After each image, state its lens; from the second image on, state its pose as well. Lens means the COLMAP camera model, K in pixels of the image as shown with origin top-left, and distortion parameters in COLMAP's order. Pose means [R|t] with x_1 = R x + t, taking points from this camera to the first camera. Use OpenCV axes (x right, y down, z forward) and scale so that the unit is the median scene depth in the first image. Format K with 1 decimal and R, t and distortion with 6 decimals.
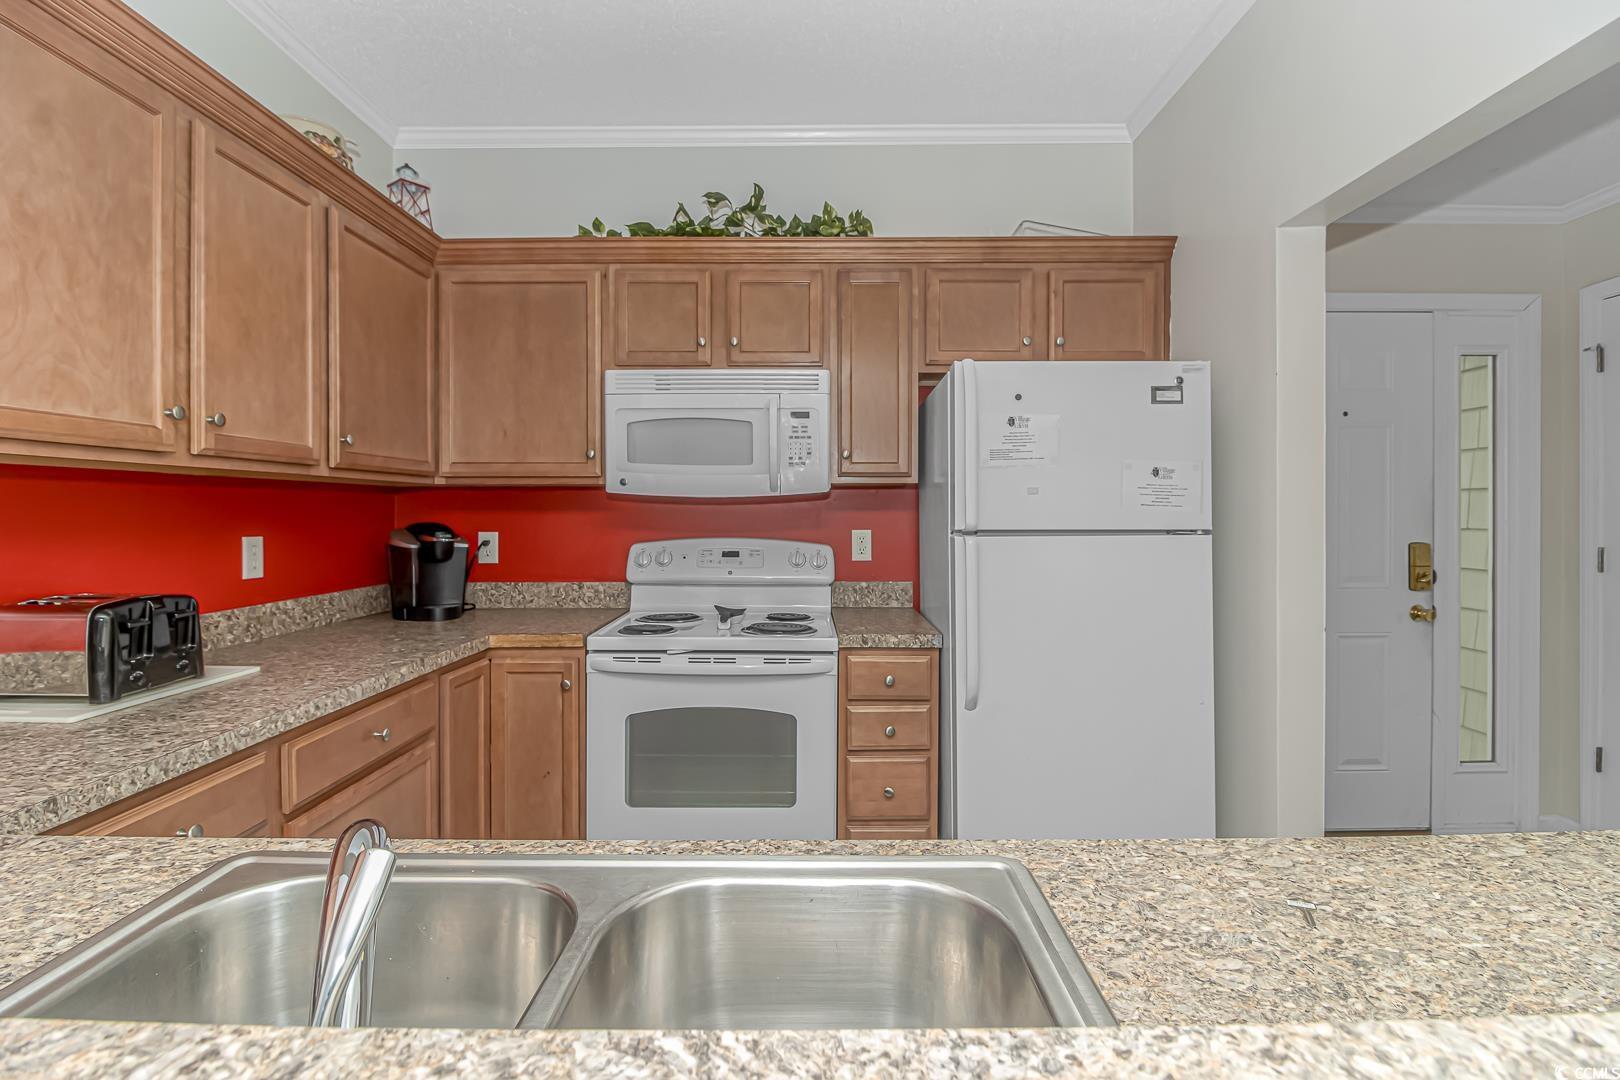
lens RADIAL K [[758.2, 0, 806.4], [0, 758.2, 519.2], [0, 0, 1]] dist [-0.001179, -0.010017]
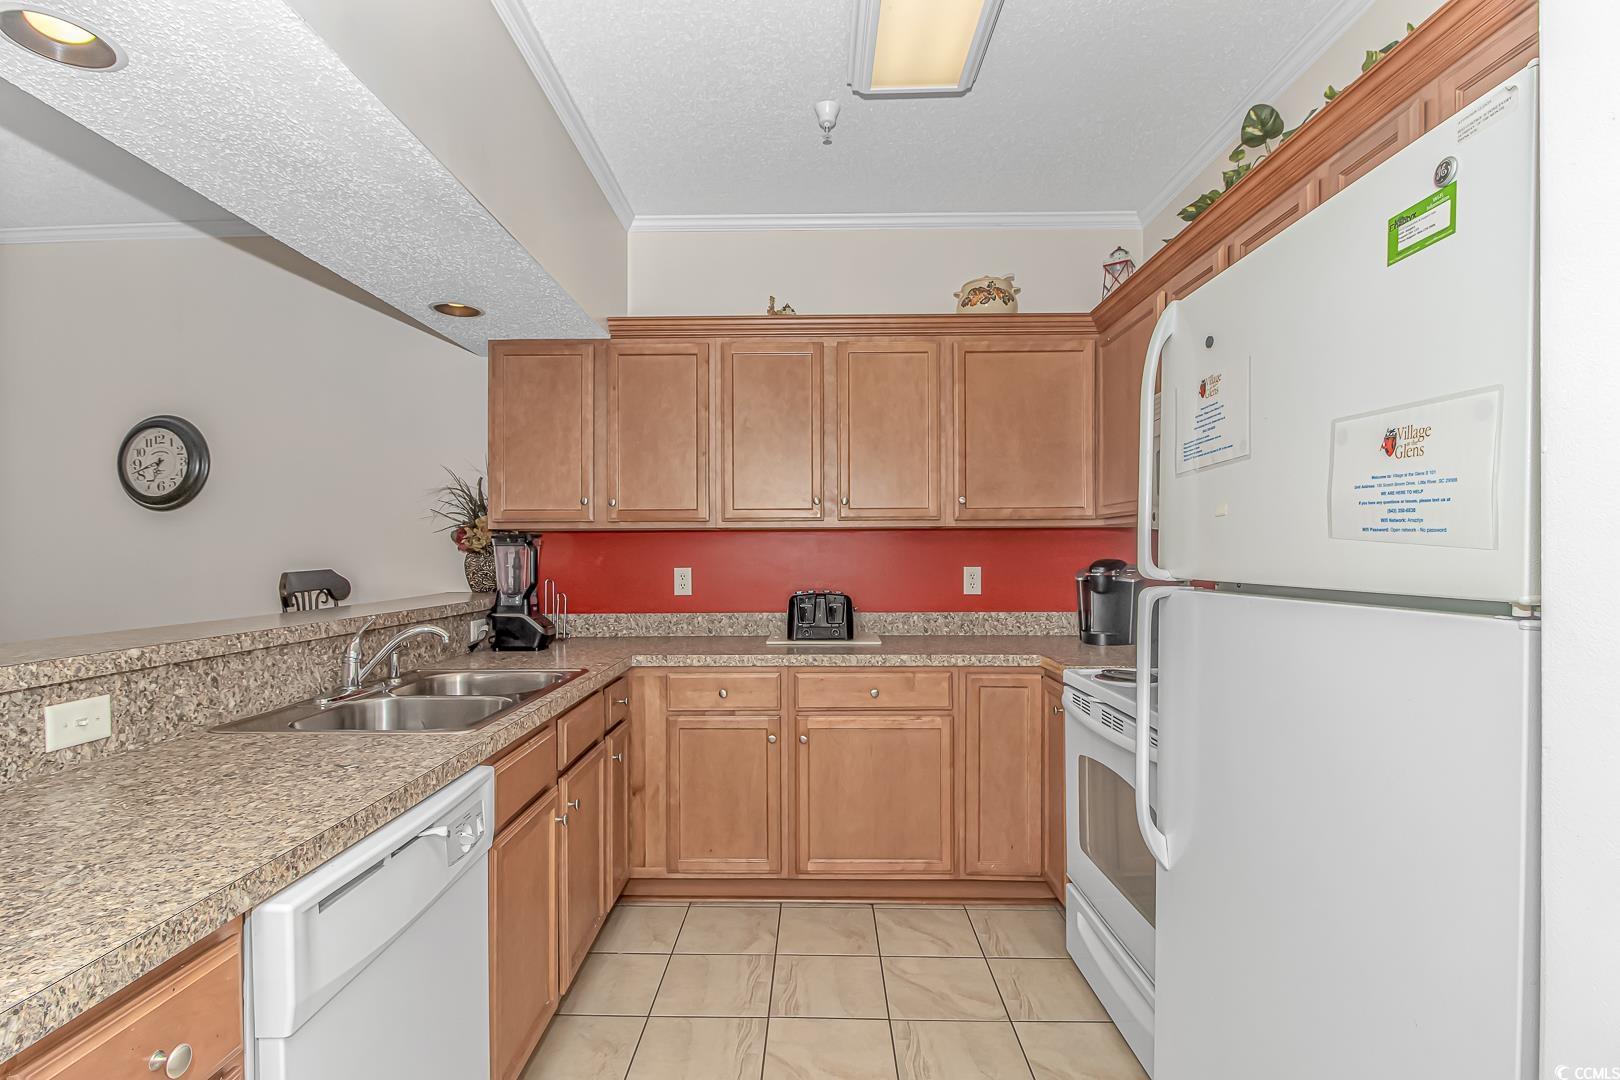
lens RADIAL K [[758.2, 0, 799.8], [0, 758.2, 549.8], [0, 0, 1]] dist [-0.001179, -0.010017]
pose [[-0.002700, -0.001934, -0.999994, 0.693645], [-0.006987, 0.999974, -0.001915, -0.004607], [0.999972, 0.006982, -0.002713, 0.582656]]
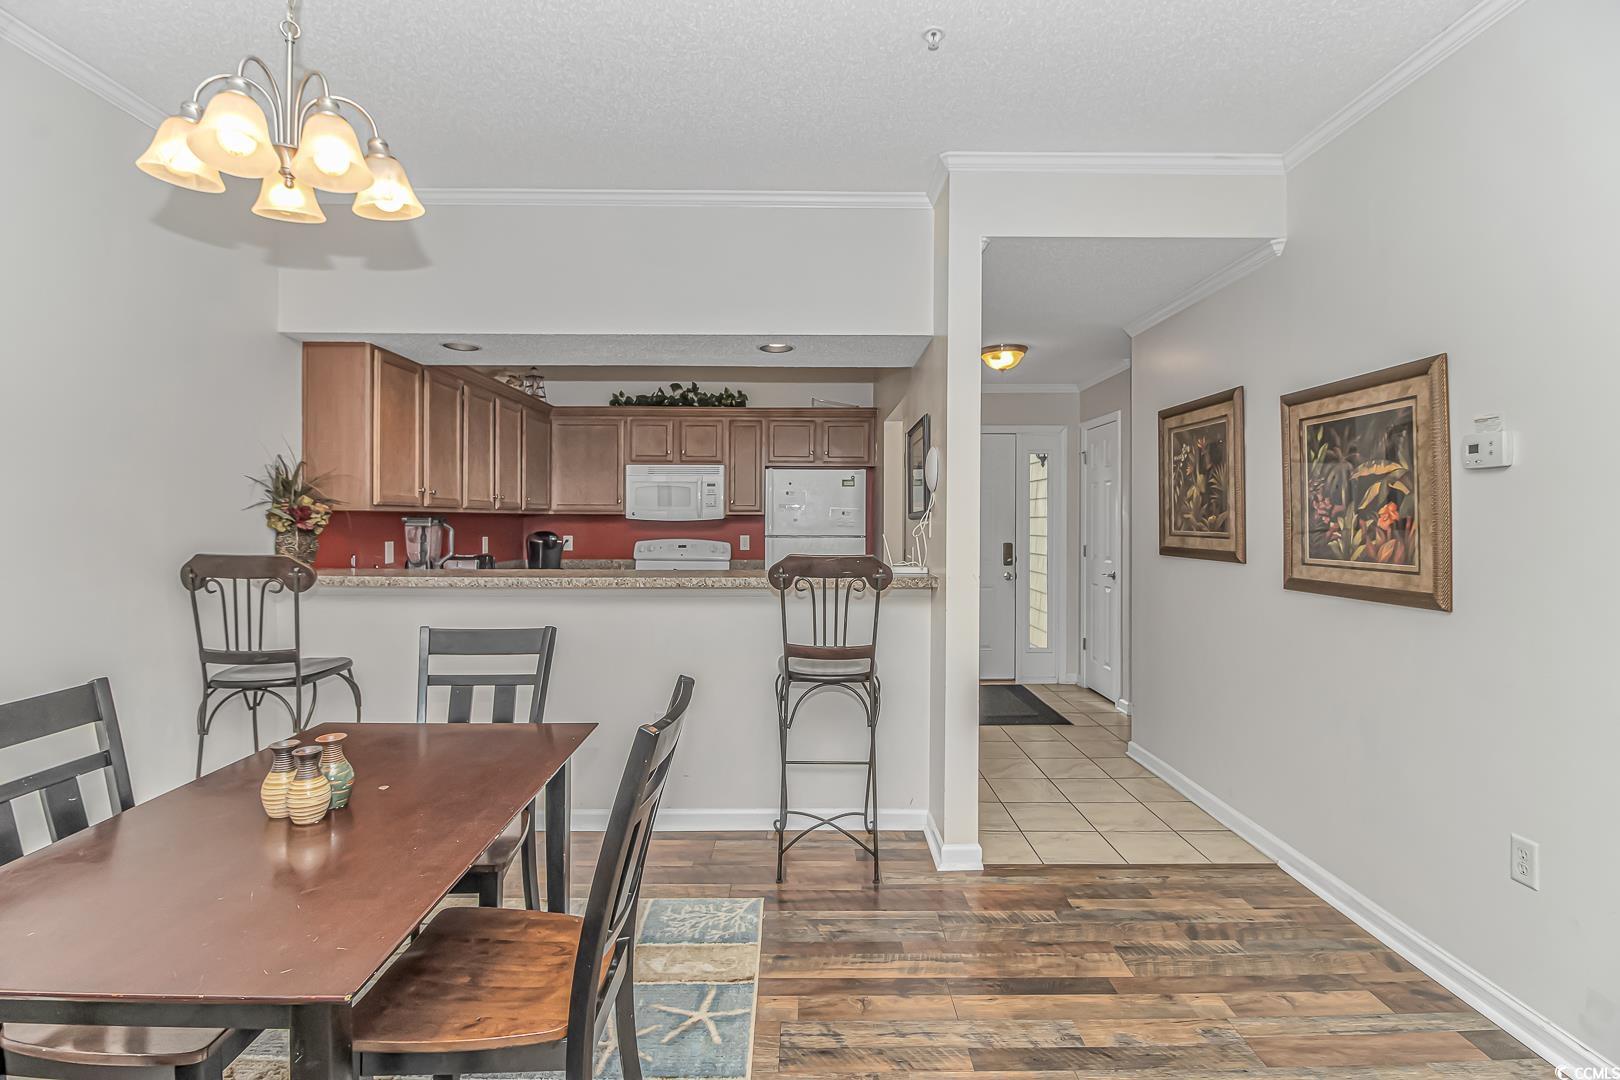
lens RADIAL K [[758.2, 0, 800.7], [0, 758.2, 516.7], [0, 0, 1]] dist [-0.001179, -0.010017]
pose [[0.999931, 0.004400, 0.010886, 0.237237], [-0.004242, 0.999885, -0.014533, -0.009776], [-0.010949, 0.014486, 0.999835, -1.294065]]
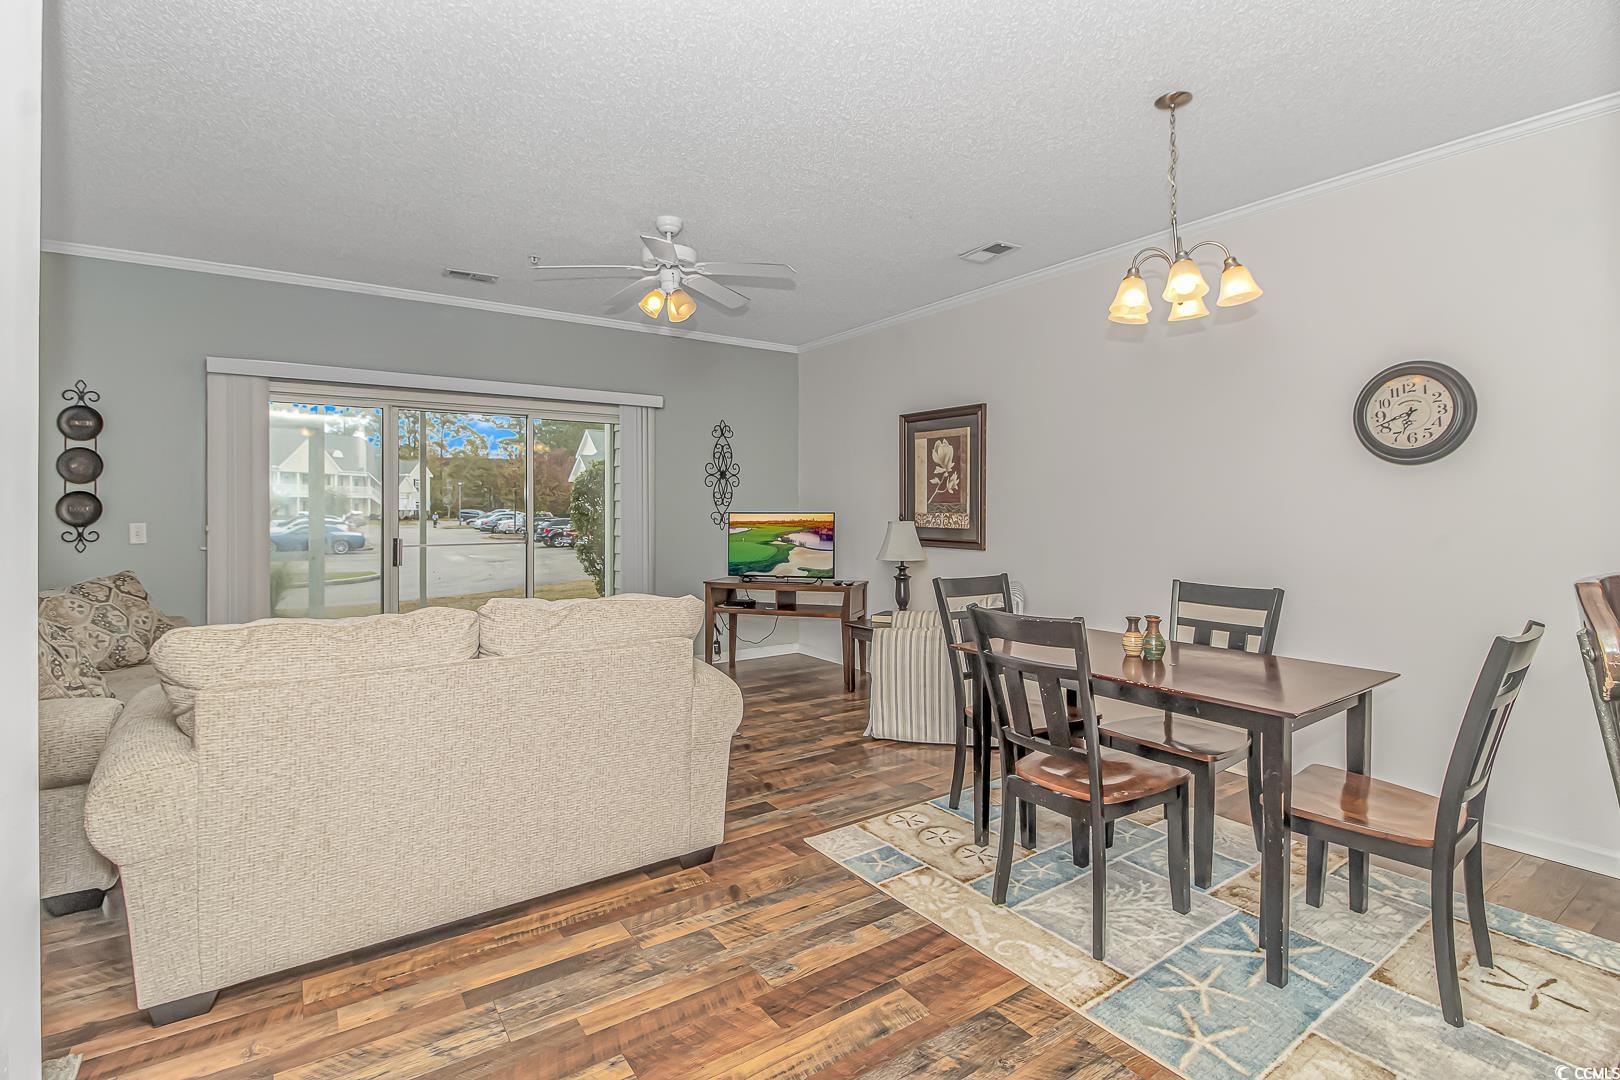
lens RADIAL K [[758.2, 0, 812.5], [0, 758.2, 508.1], [0, 0, 1]] dist [-0.001179, -0.010017]
pose [[-0.813367, 0.000503, -0.581751, 0.868036], [-0.007838, 0.999899, 0.011824, -0.005430], [0.581699, 0.014177, -0.813281, -0.121672]]
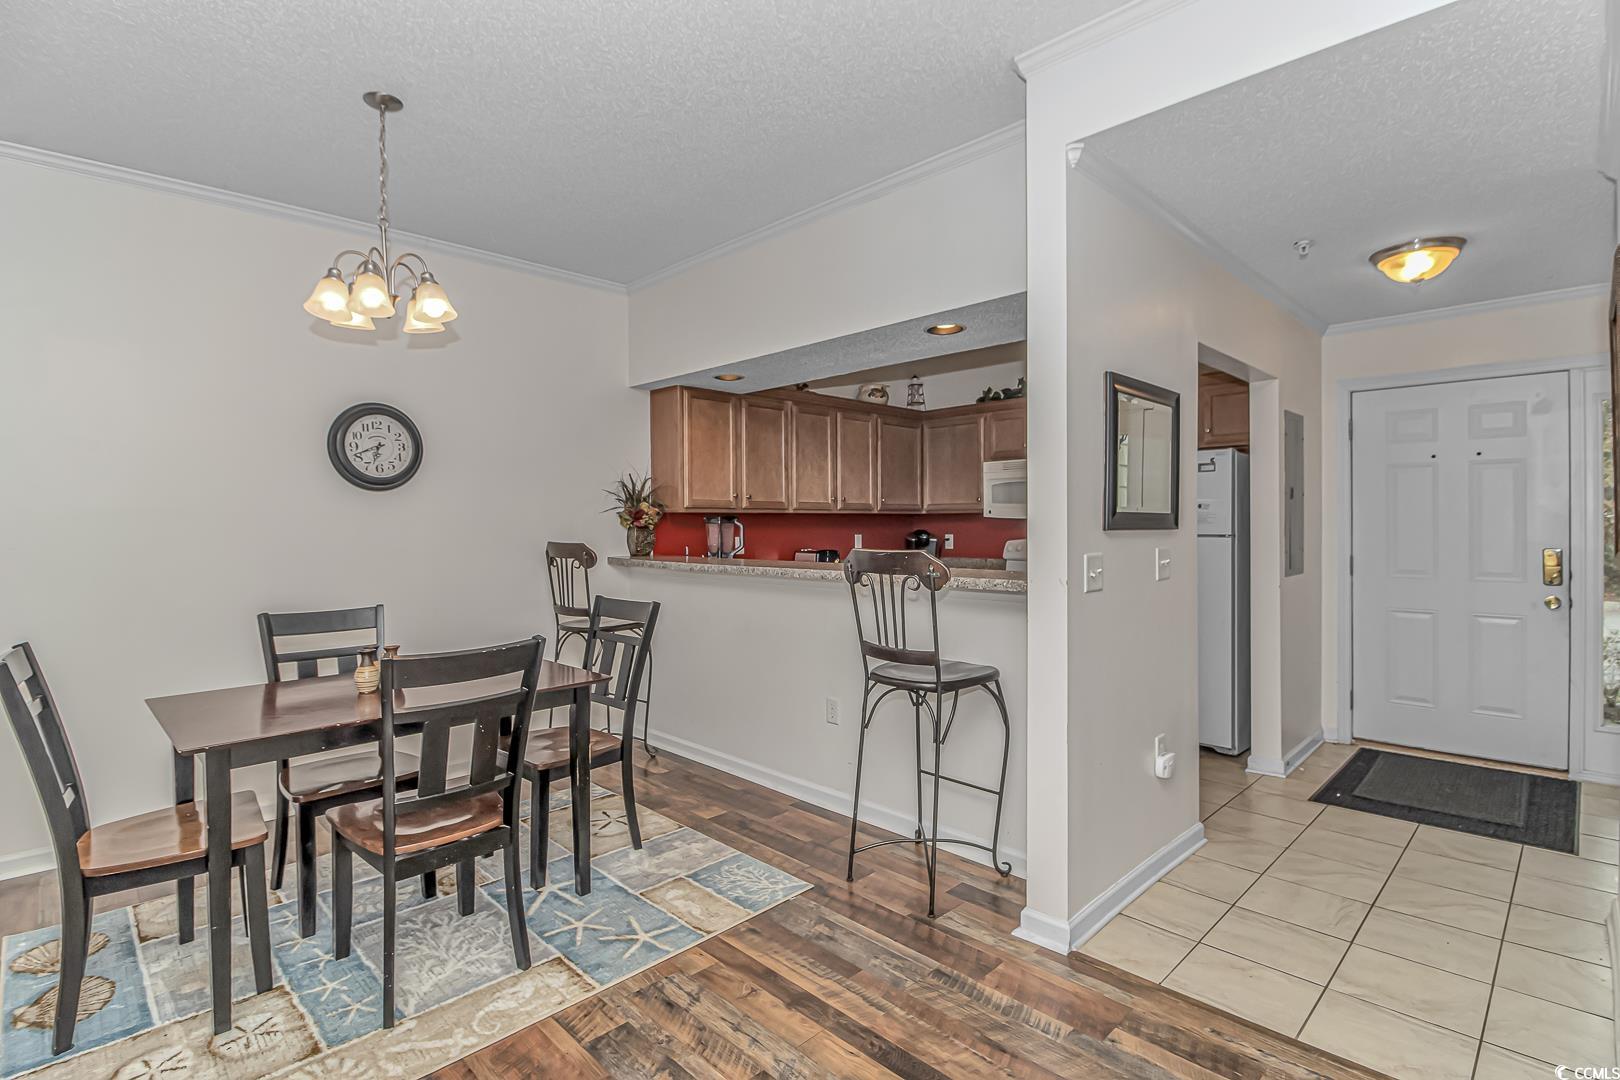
lens RADIAL K [[758.2, 0, 776.3], [0, 758.2, 528.5], [0, 0, 1]] dist [-0.001179, -0.010017]
pose [[0.693214, 0.002248, -0.720728, 0.940427], [-0.002725, 0.999996, 0.000498, 0.000184], [0.720727, 0.001618, 0.693218, -1.013900]]
